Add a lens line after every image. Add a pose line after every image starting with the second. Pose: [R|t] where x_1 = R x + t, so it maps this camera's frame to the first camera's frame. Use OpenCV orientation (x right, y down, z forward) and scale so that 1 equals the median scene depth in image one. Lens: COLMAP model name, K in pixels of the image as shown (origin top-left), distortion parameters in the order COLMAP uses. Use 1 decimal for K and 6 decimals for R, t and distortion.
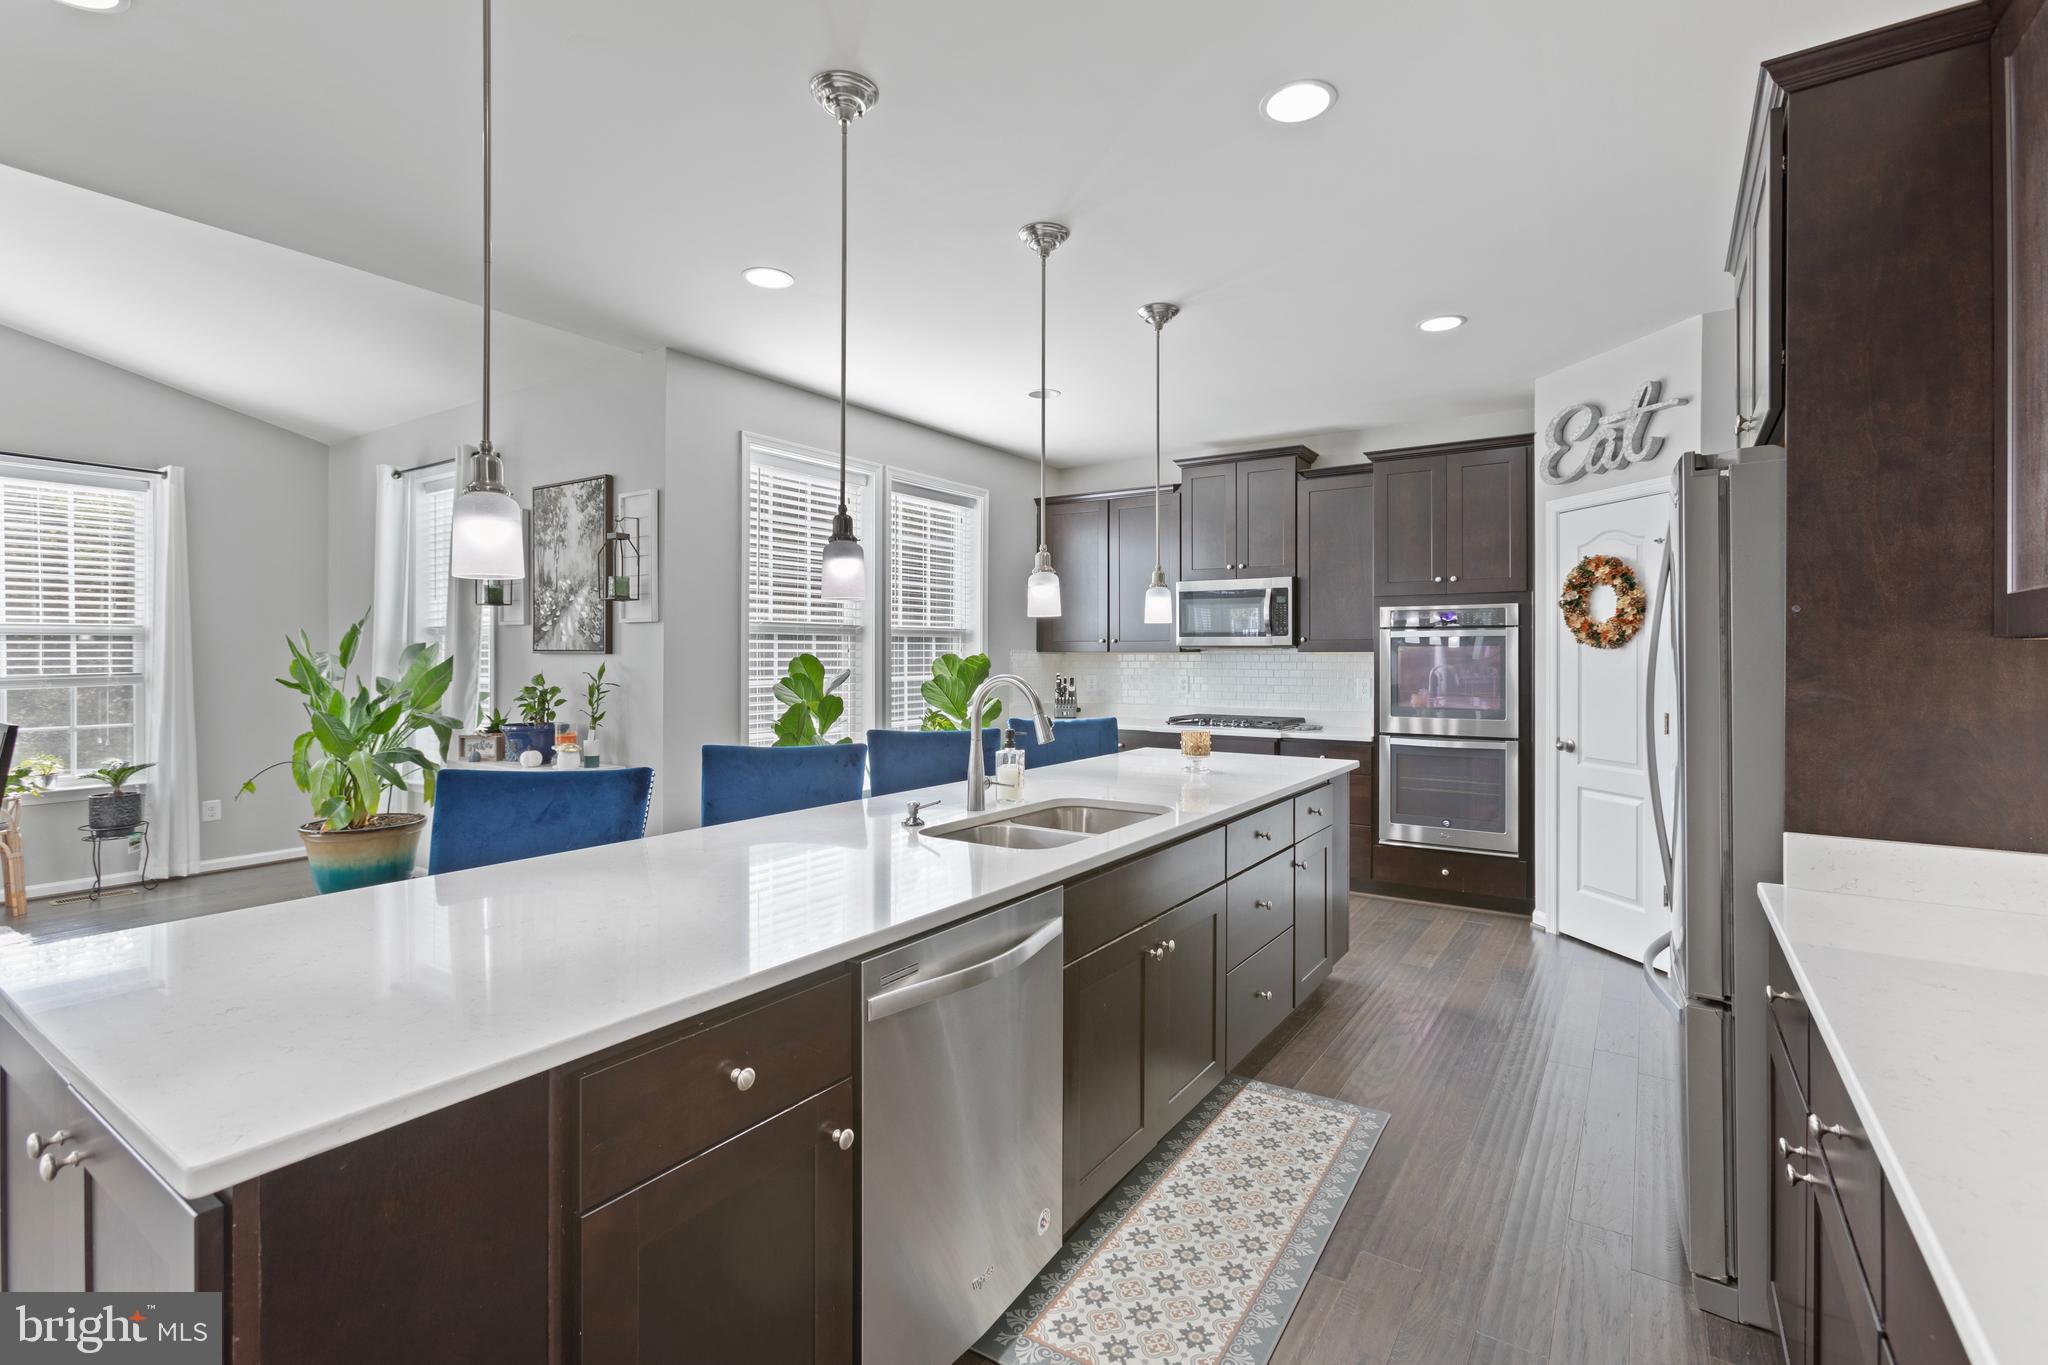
lens RADIAL K [[927.6, 0, 1059.7], [0, 927.6, 664.3], [0, 0, 1]] dist [-0.007246, 0.008349]
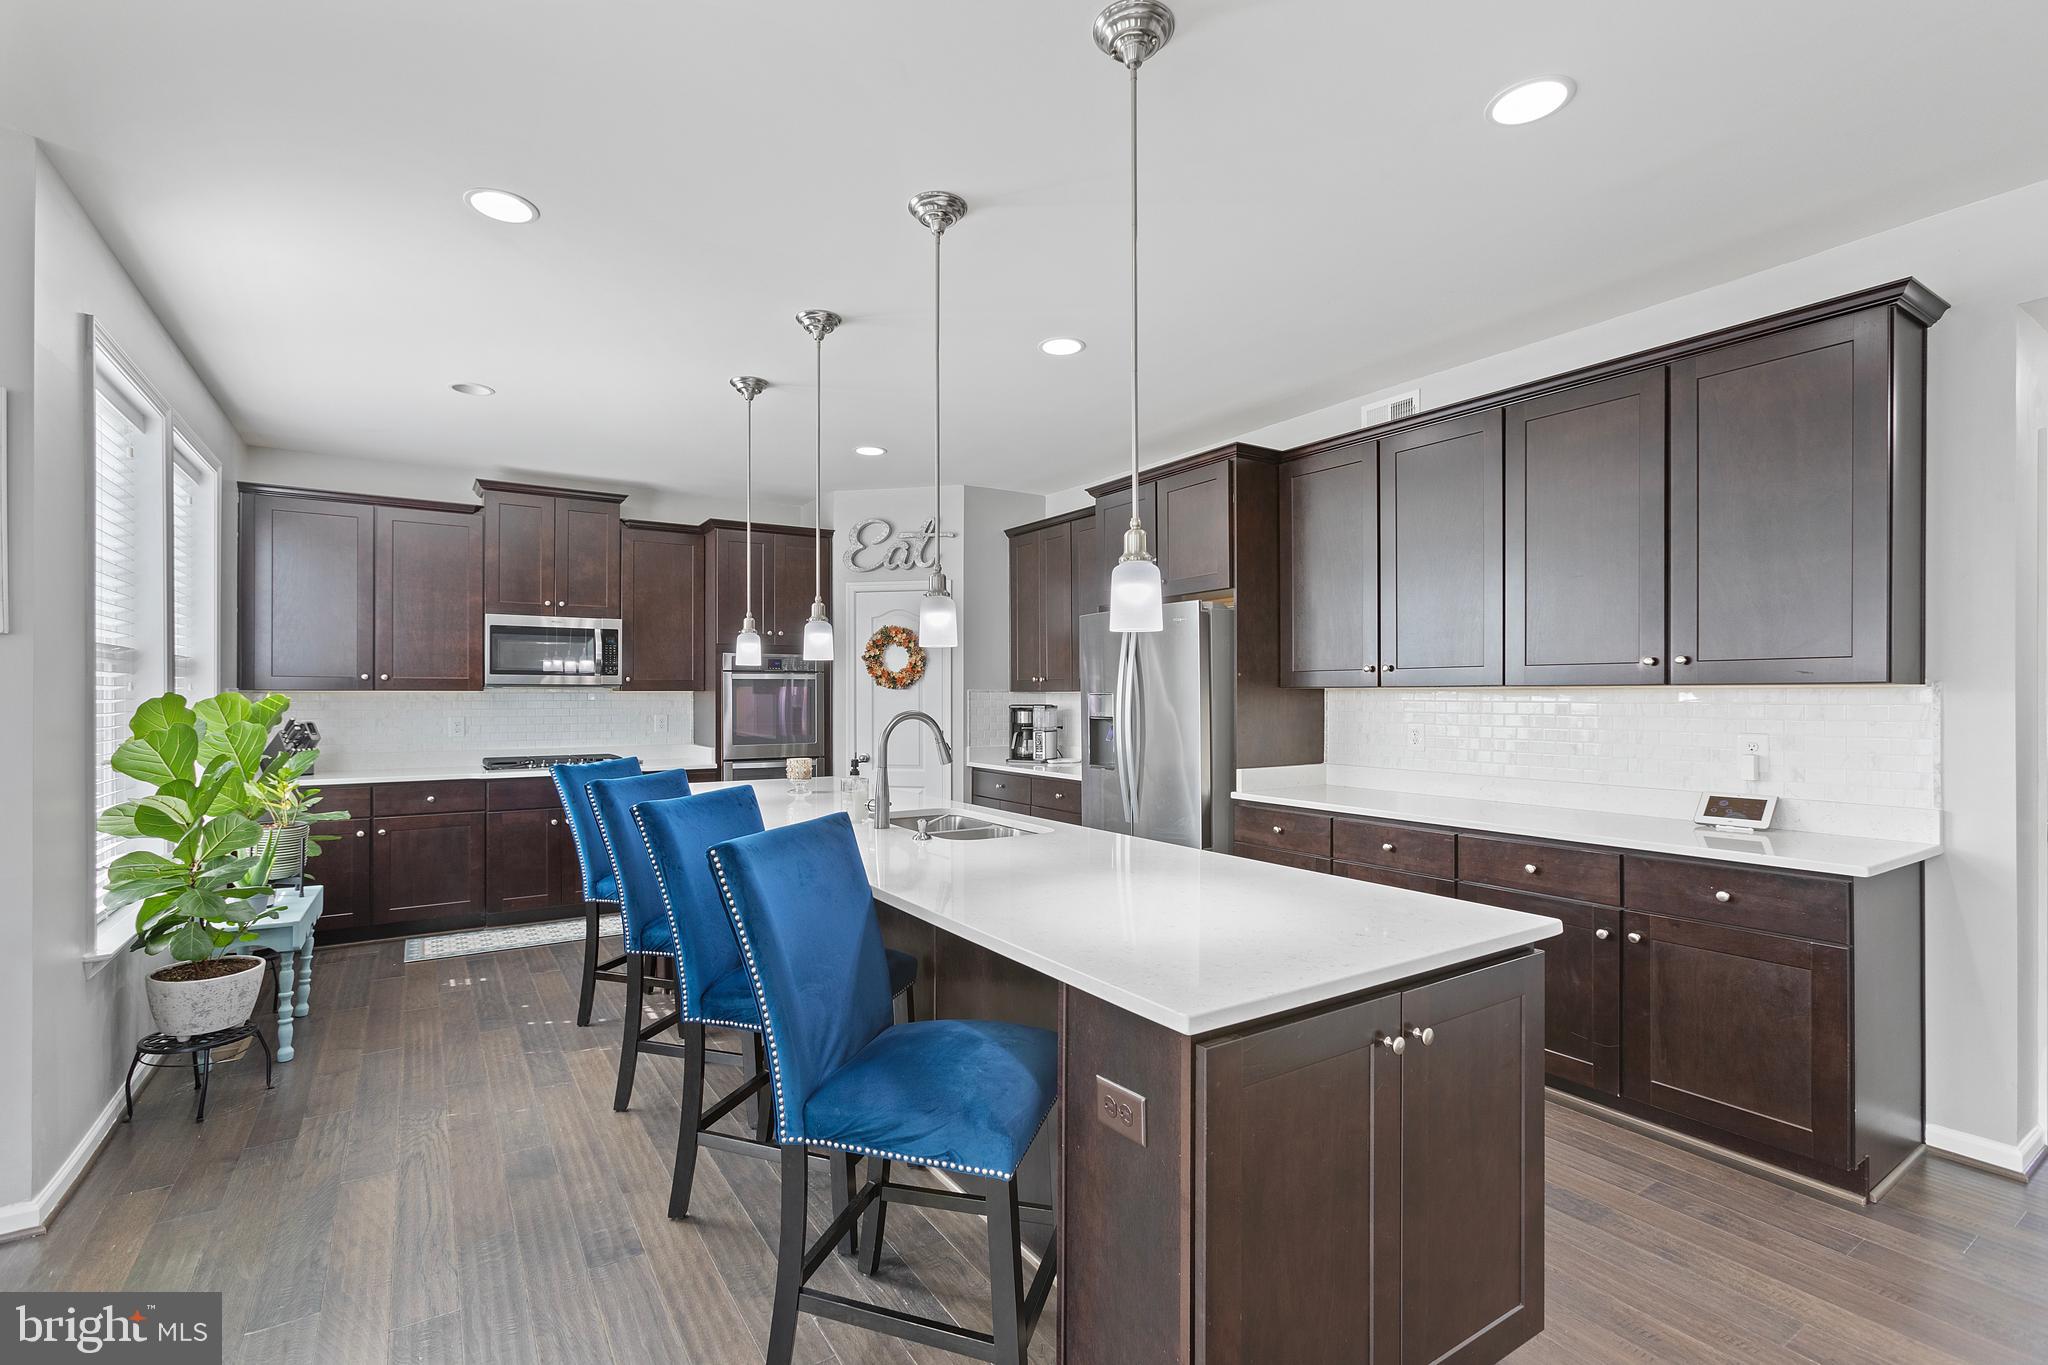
lens RADIAL K [[927.6, 0, 1015.1], [0, 927.6, 693.8], [0, 0, 1]] dist [-0.007246, 0.008349]
pose [[0.406008, -0.002262, 0.913867, -0.649757], [0.012534, 0.999917, -0.003093, -0.002265], [-0.913784, 0.012711, 0.406002, 0.215385]]
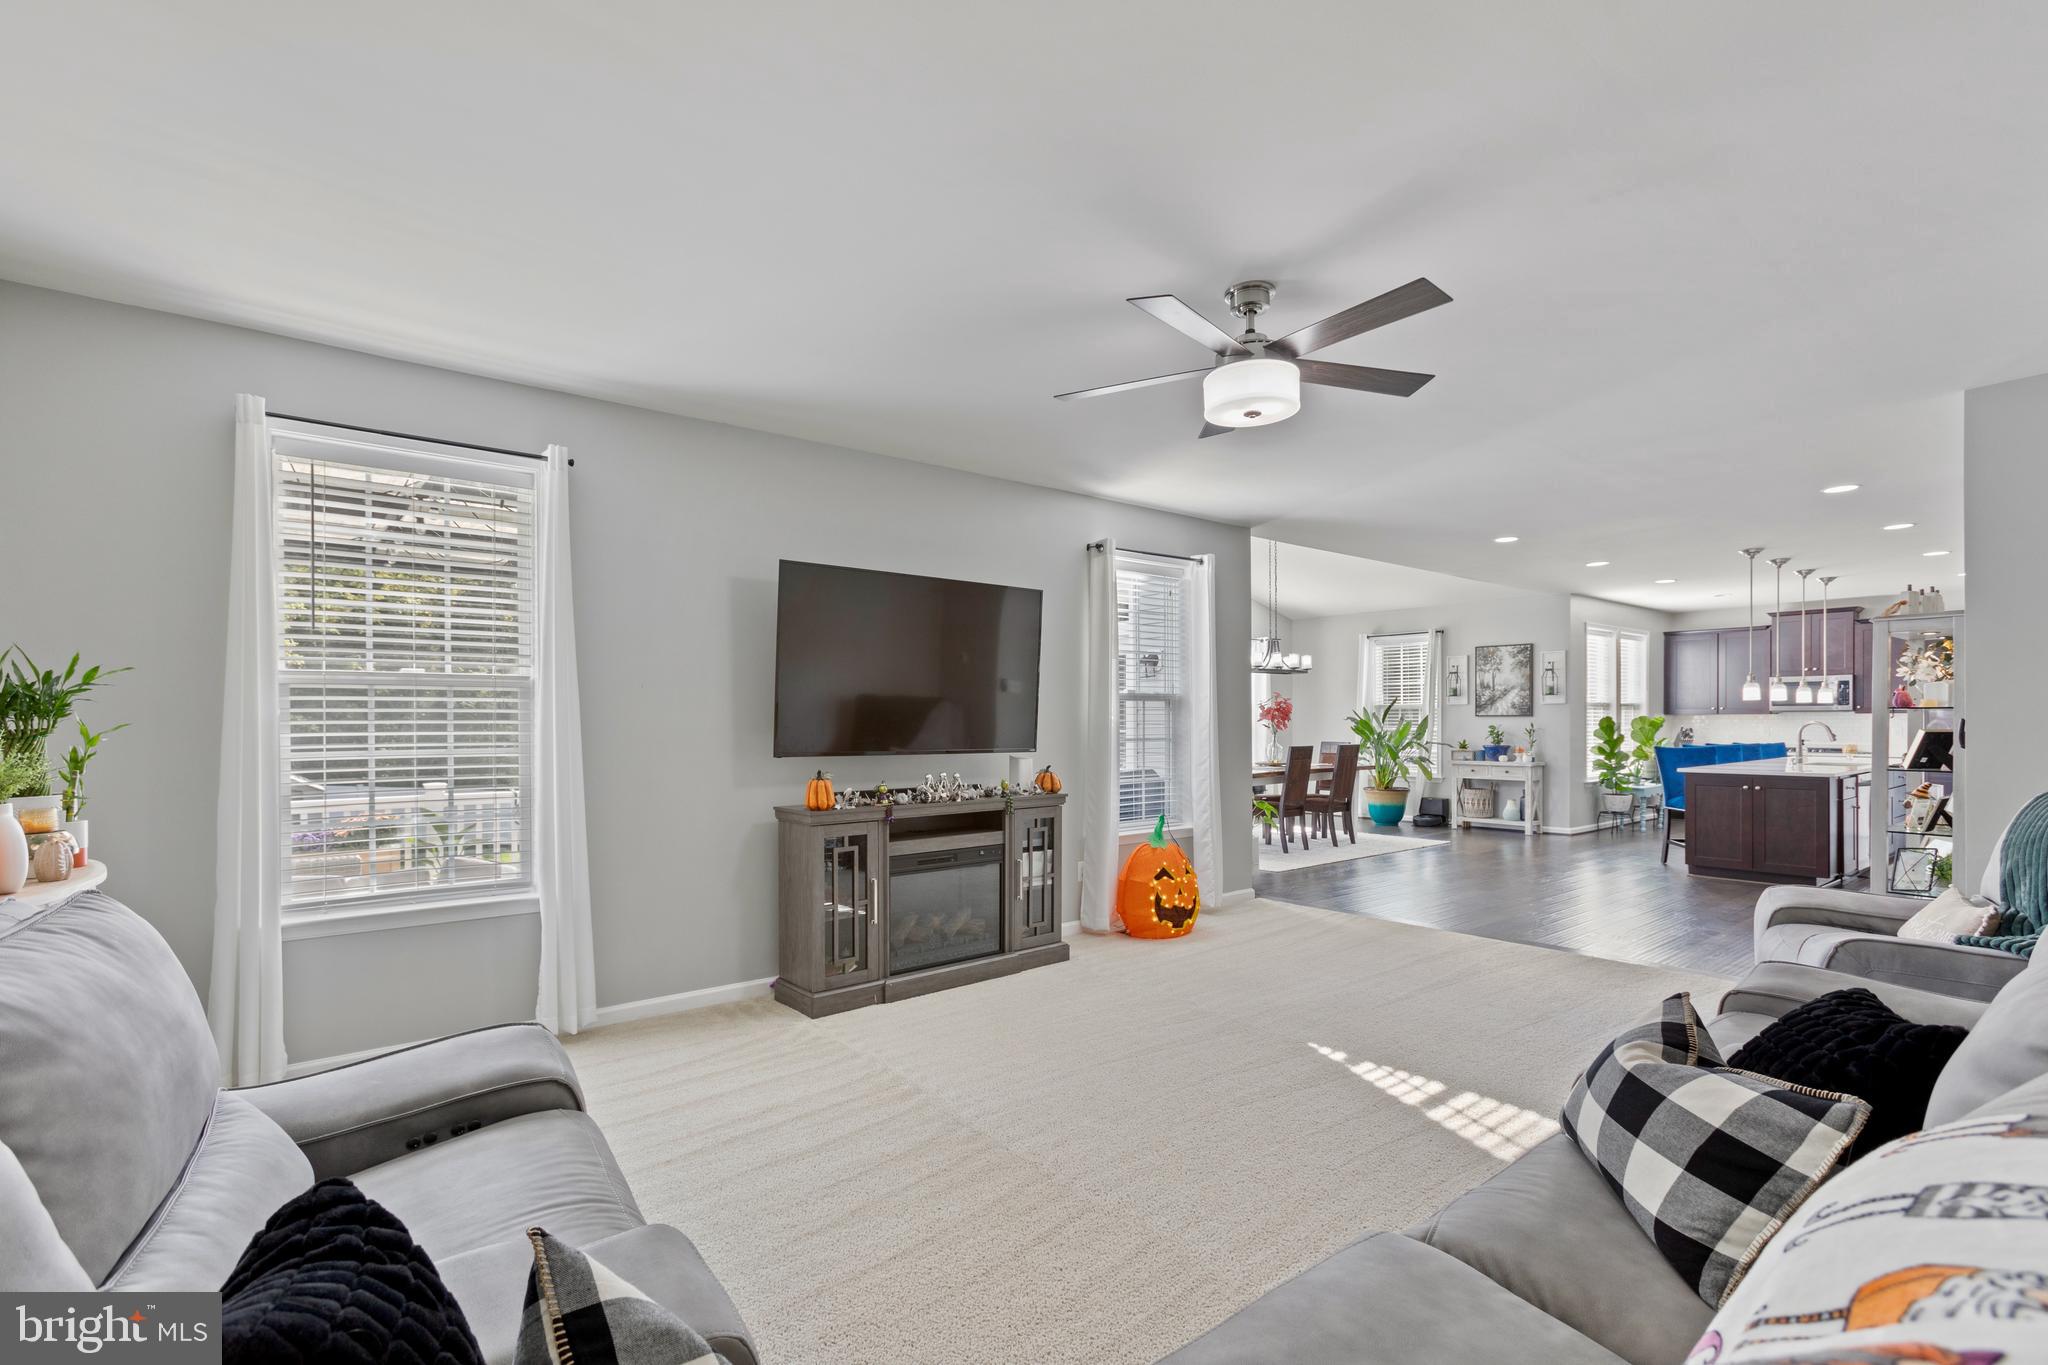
lens RADIAL K [[927.6, 0, 1006.9], [0, 927.6, 730.5], [0, 0, 1]] dist [-0.007246, 0.008349]
pose [[0.949804, -0.002786, -0.312832, -1.010682], [0.001913, 0.999993, -0.003098, 0.029964], [0.312838, 0.002344, 0.949803, -1.708075]]
